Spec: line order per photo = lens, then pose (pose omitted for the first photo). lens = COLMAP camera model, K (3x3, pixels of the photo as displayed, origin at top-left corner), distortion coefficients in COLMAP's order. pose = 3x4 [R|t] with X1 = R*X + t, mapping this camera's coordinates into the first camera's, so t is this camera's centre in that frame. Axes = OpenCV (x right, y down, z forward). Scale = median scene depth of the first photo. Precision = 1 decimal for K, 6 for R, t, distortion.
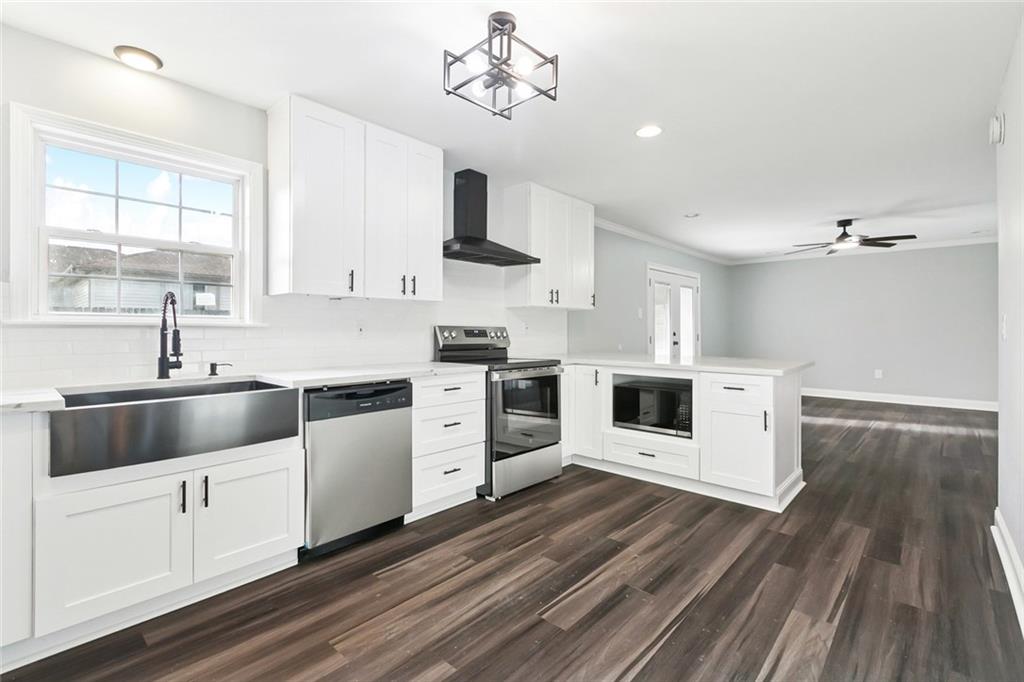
lens RADIAL K [[458.5, 0, 510.7], [0, 458.5, 328.3], [0, 0, 1]] dist [0.000537, 0.000514]
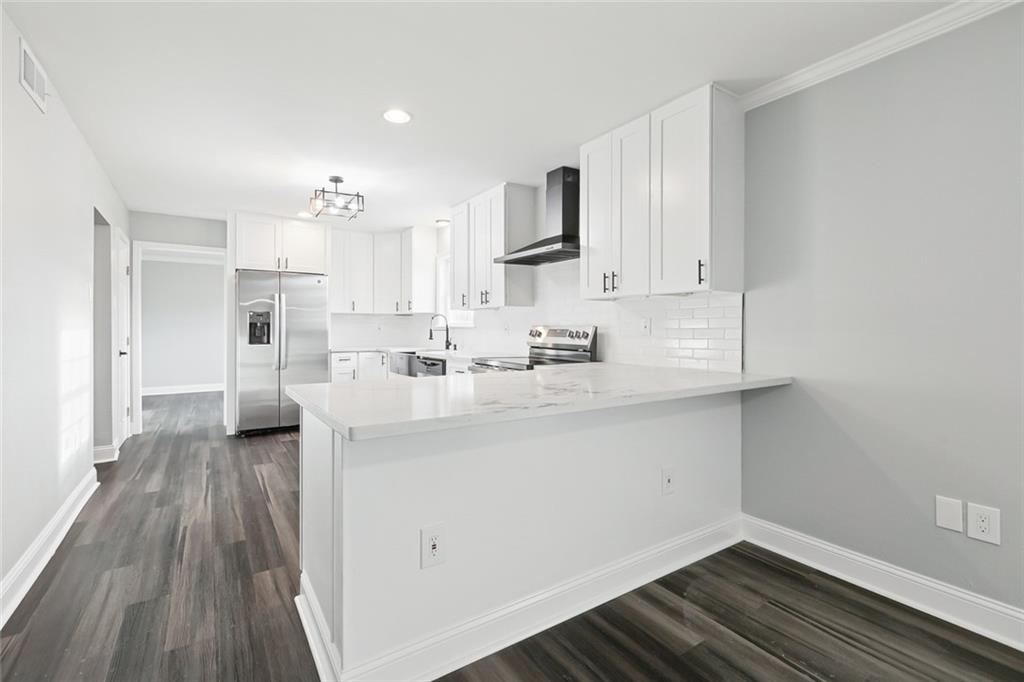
lens RADIAL K [[458.5, 0, 510.7], [0, 458.5, 328.3], [0, 0, 1]] dist [0.000537, 0.000514]
pose [[-0.230660, 0.001400, -0.973033, 1.523258], [-0.006540, 0.999974, 0.002989, 0.000158], [0.973012, 0.007053, -0.230645, 1.900372]]
